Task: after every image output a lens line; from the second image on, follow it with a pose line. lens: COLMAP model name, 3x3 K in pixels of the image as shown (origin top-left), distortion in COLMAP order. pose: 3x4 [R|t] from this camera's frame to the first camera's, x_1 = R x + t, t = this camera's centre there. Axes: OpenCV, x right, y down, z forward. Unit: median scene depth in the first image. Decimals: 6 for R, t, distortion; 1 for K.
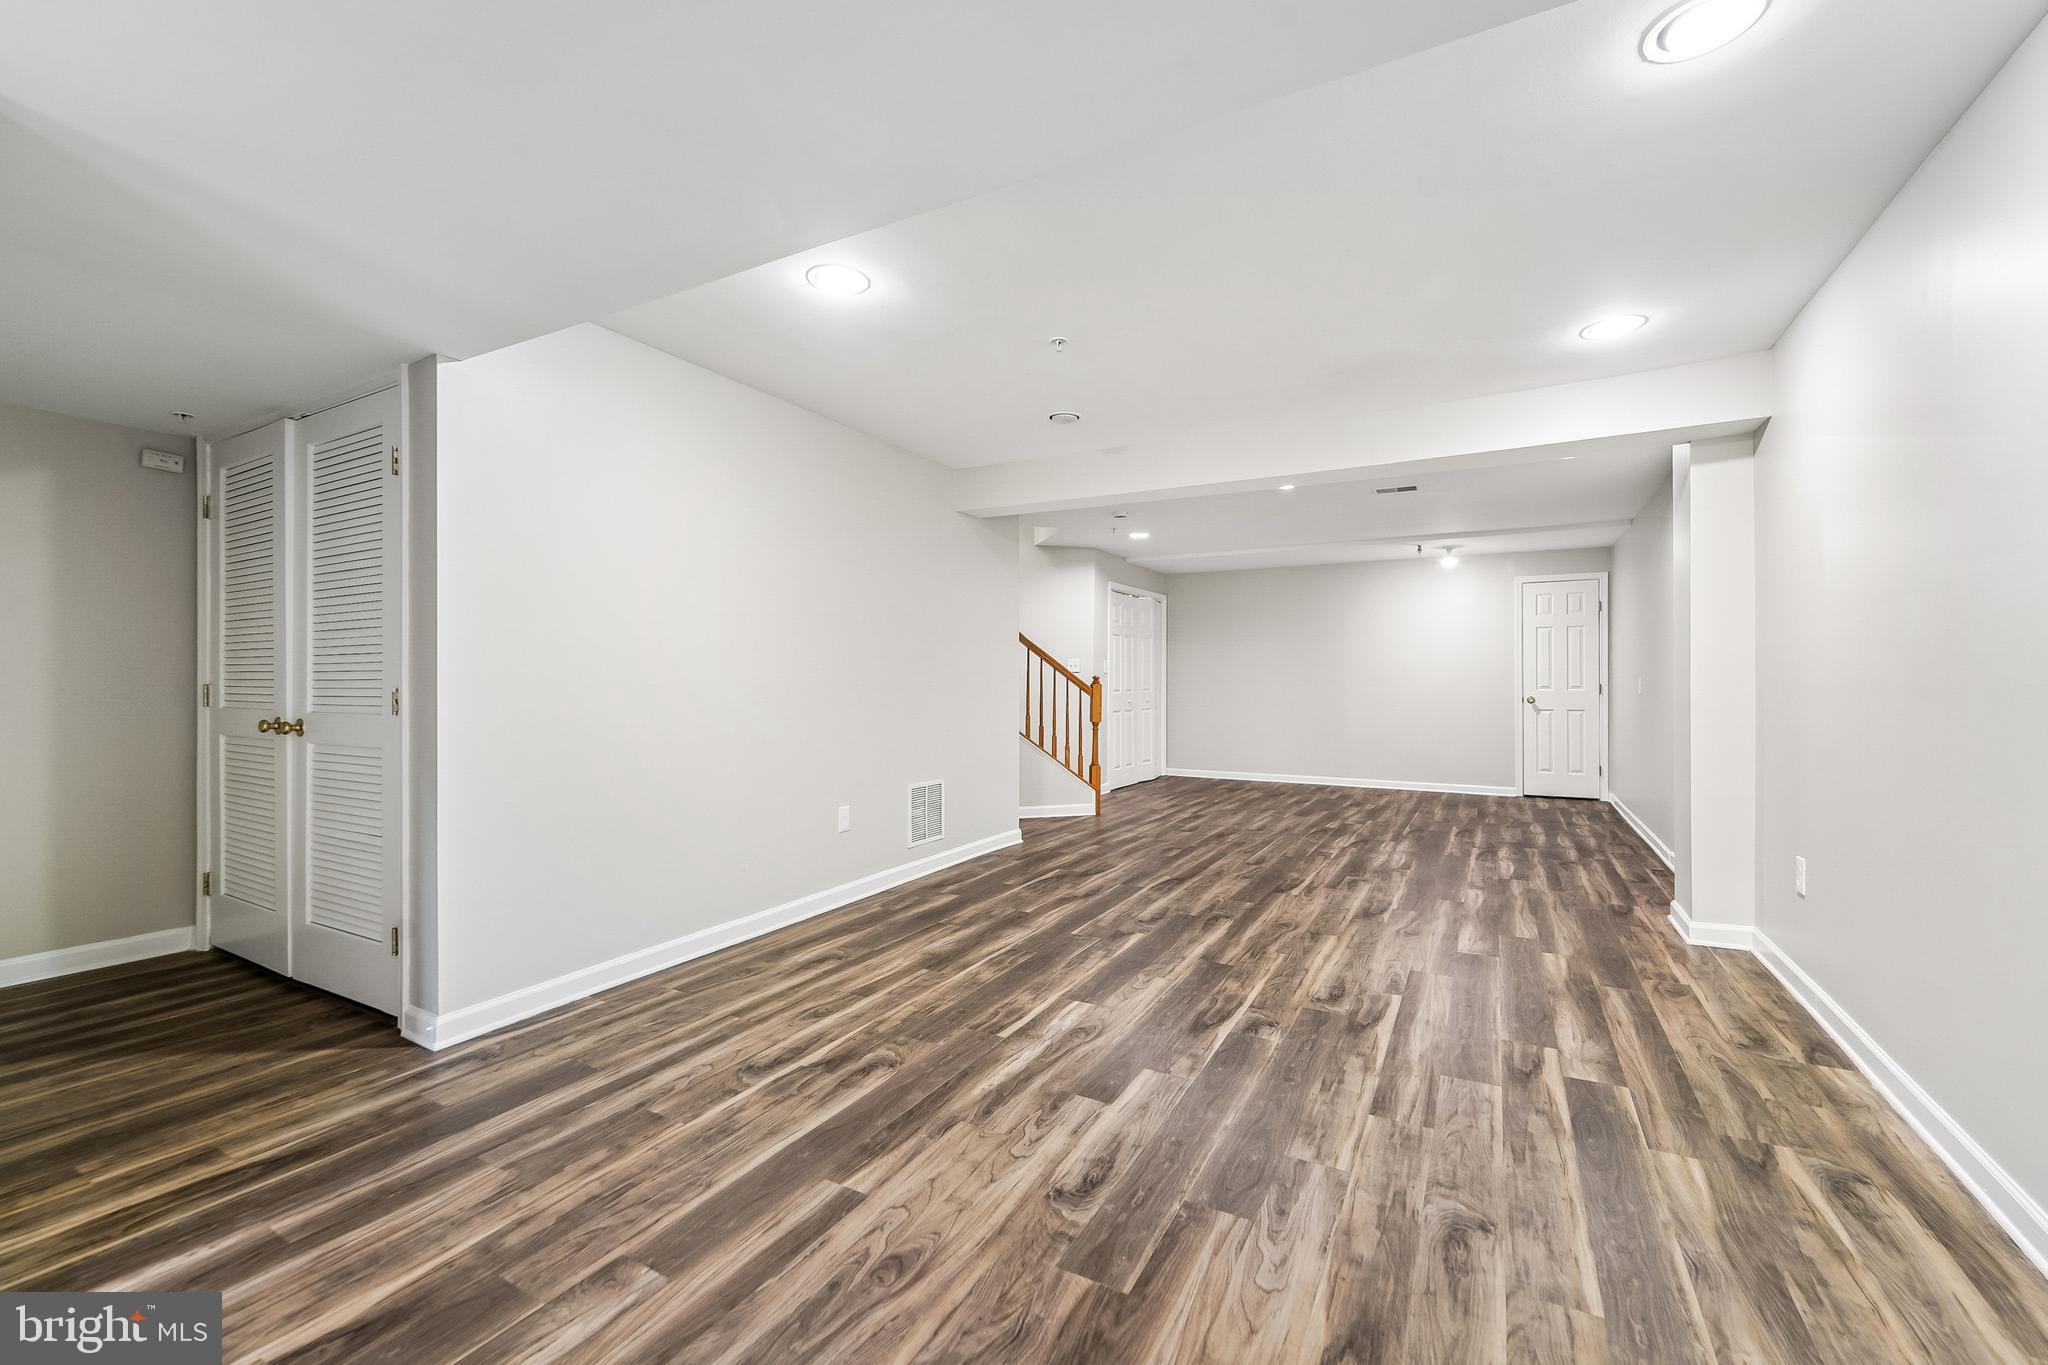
lens RADIAL K [[842.1, 0, 1026.4], [0, 842.1, 685.0], [0, 0, 1]] dist [0.000102, -0.001006]
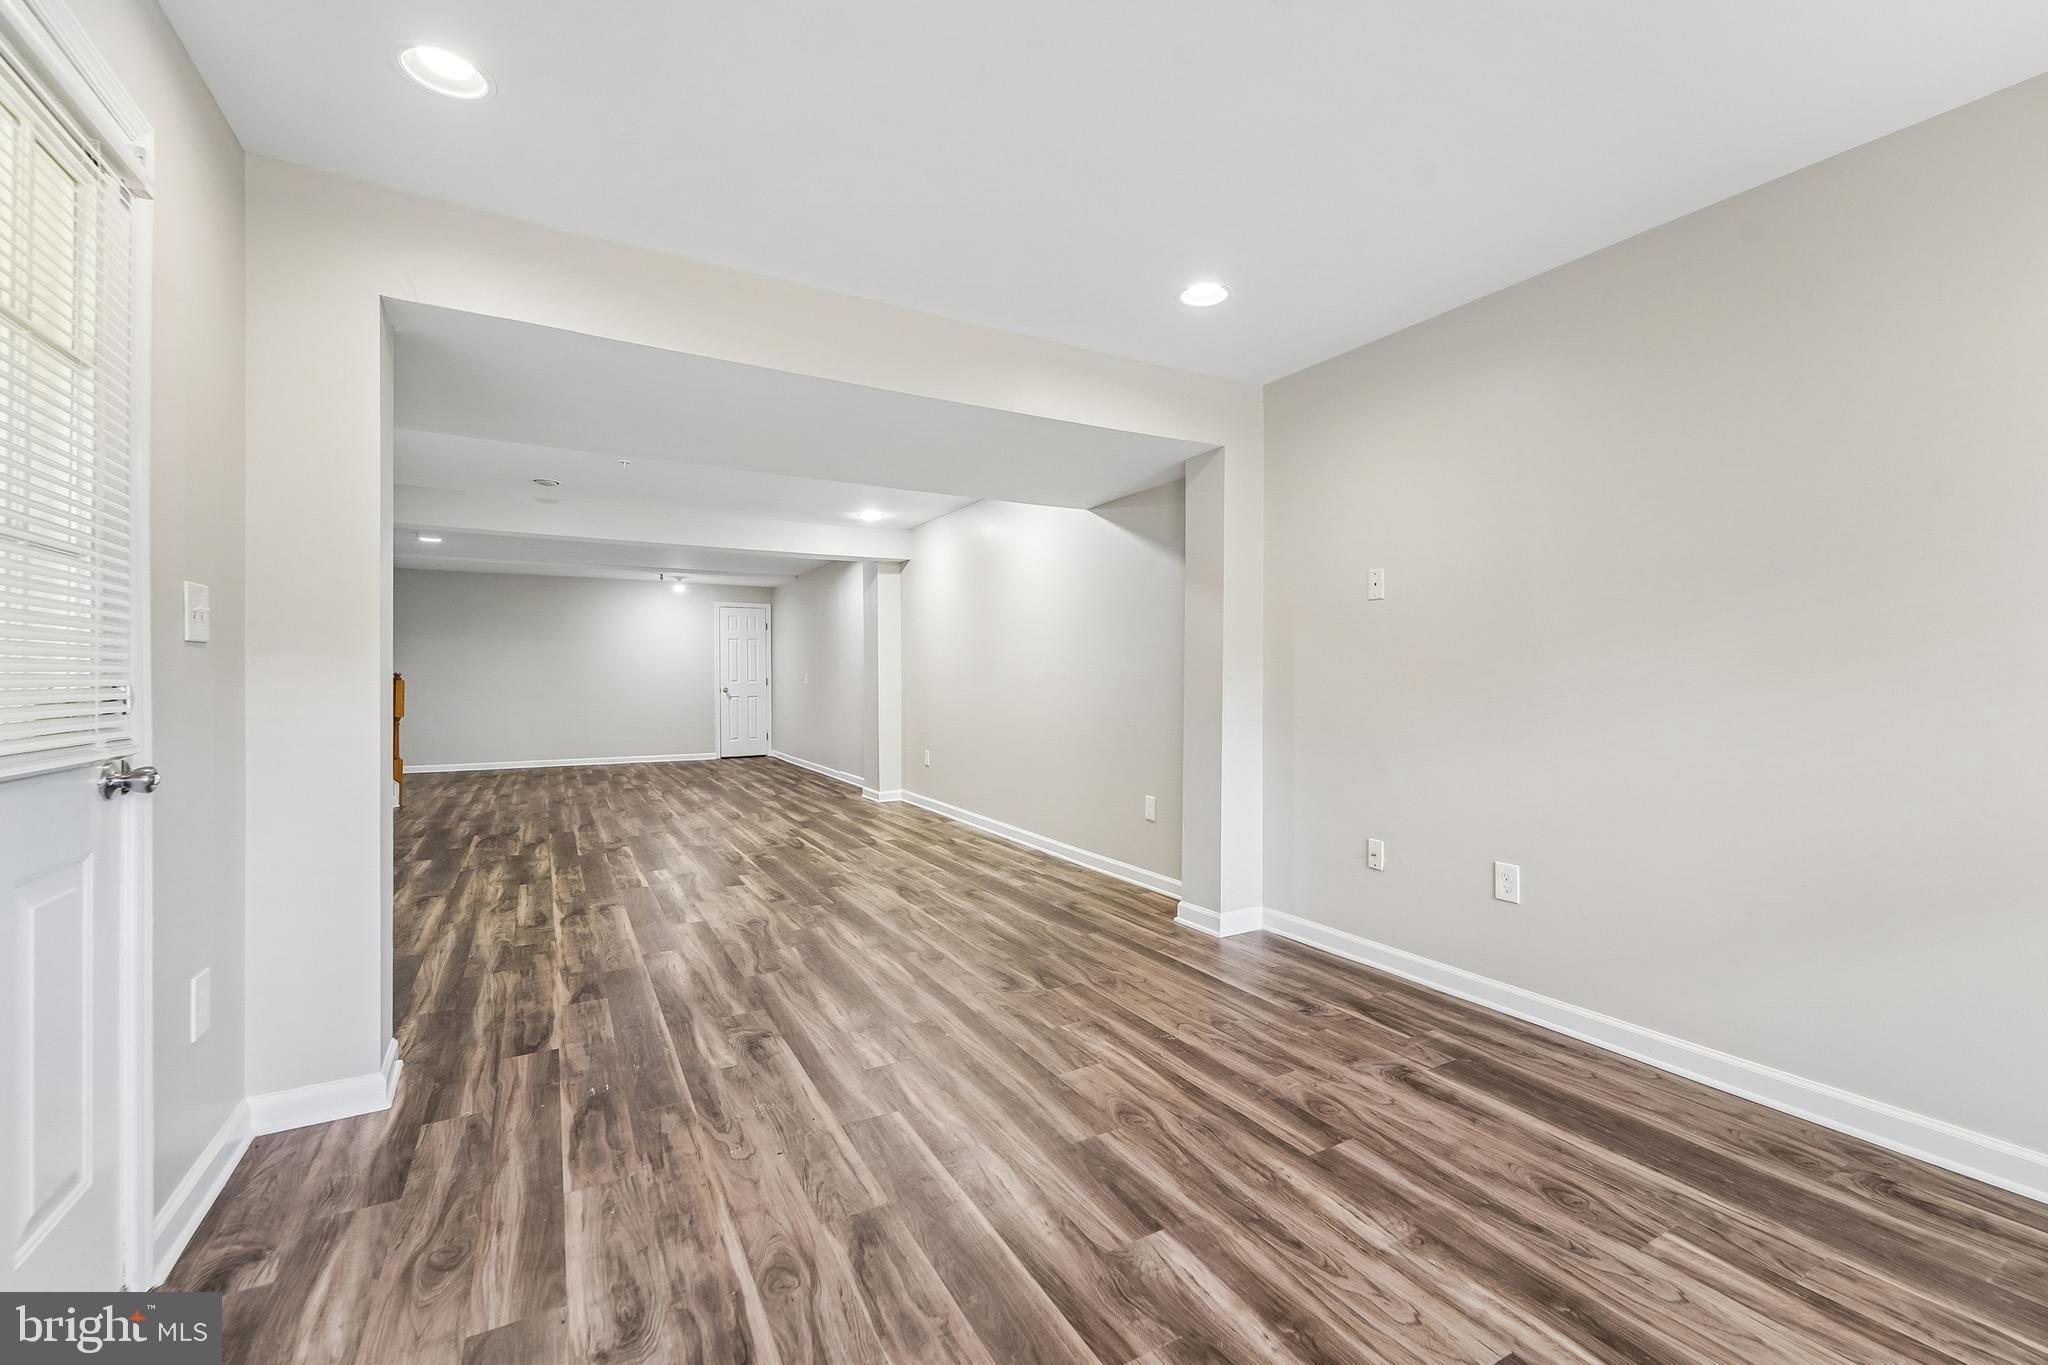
lens RADIAL K [[842.1, 0, 1034.2], [0, 842.1, 676.0], [0, 0, 1]] dist [0.000102, -0.001006]
pose [[0.517395, -0.000993, 0.855746, -1.432873], [0.004263, 0.999990, -0.001417, -0.004819], [-0.855736, 0.004381, 0.517394, -0.742013]]
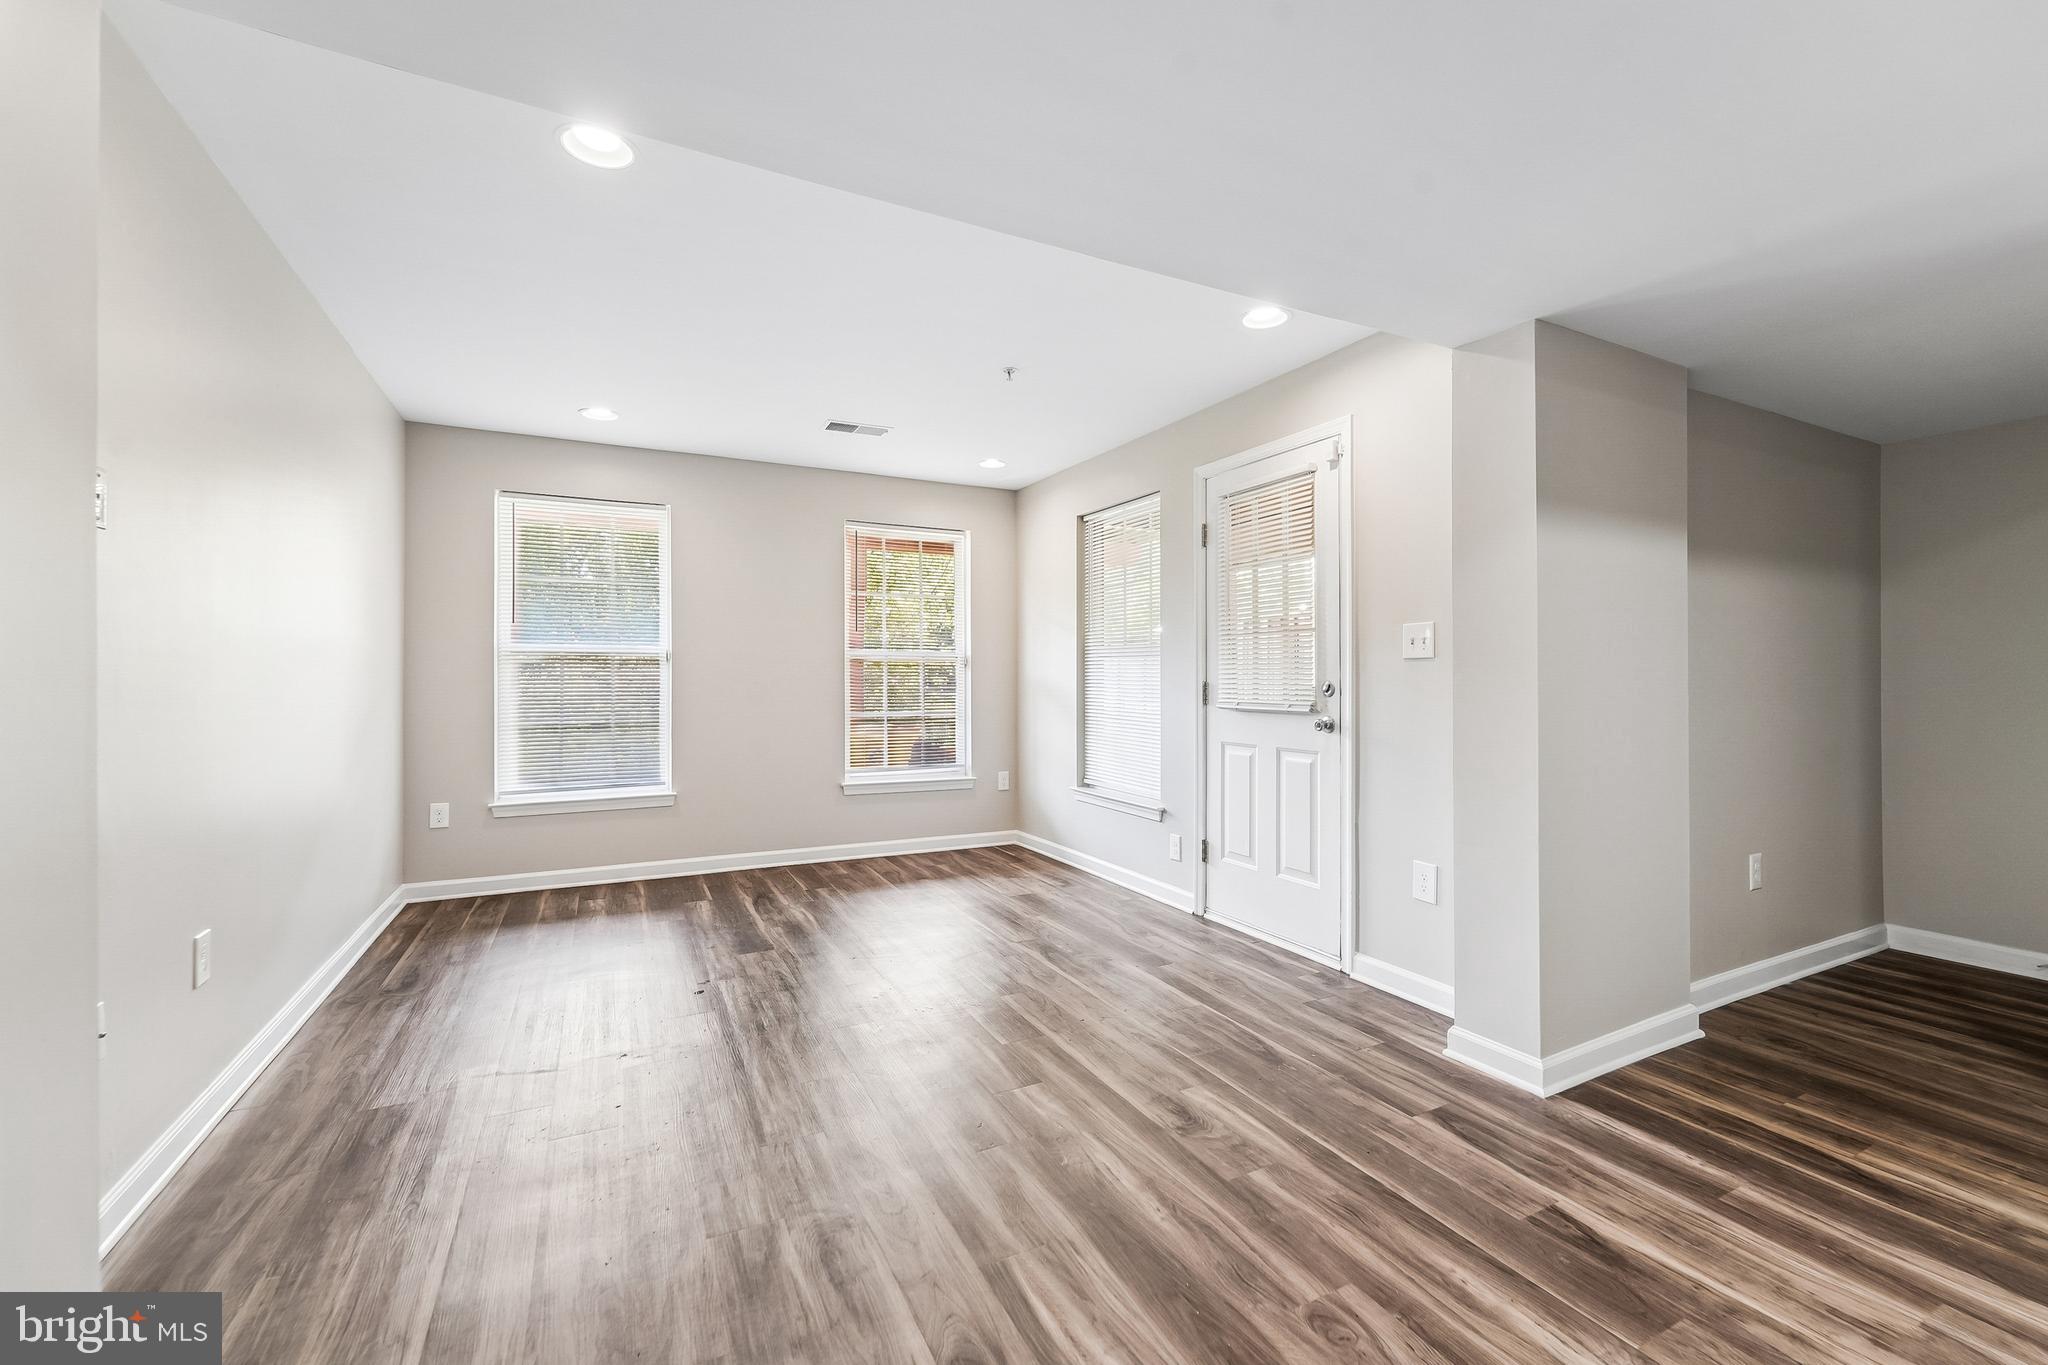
lens RADIAL K [[842.1, 0, 1037.6], [0, 842.1, 679.6], [0, 0, 1]] dist [0.000102, -0.001006]
pose [[-0.552603, -0.000458, -0.833445, 0.437416], [-0.003073, 0.999994, 0.001488, -0.009022], [0.833439, 0.003384, -0.552601, 0.717718]]
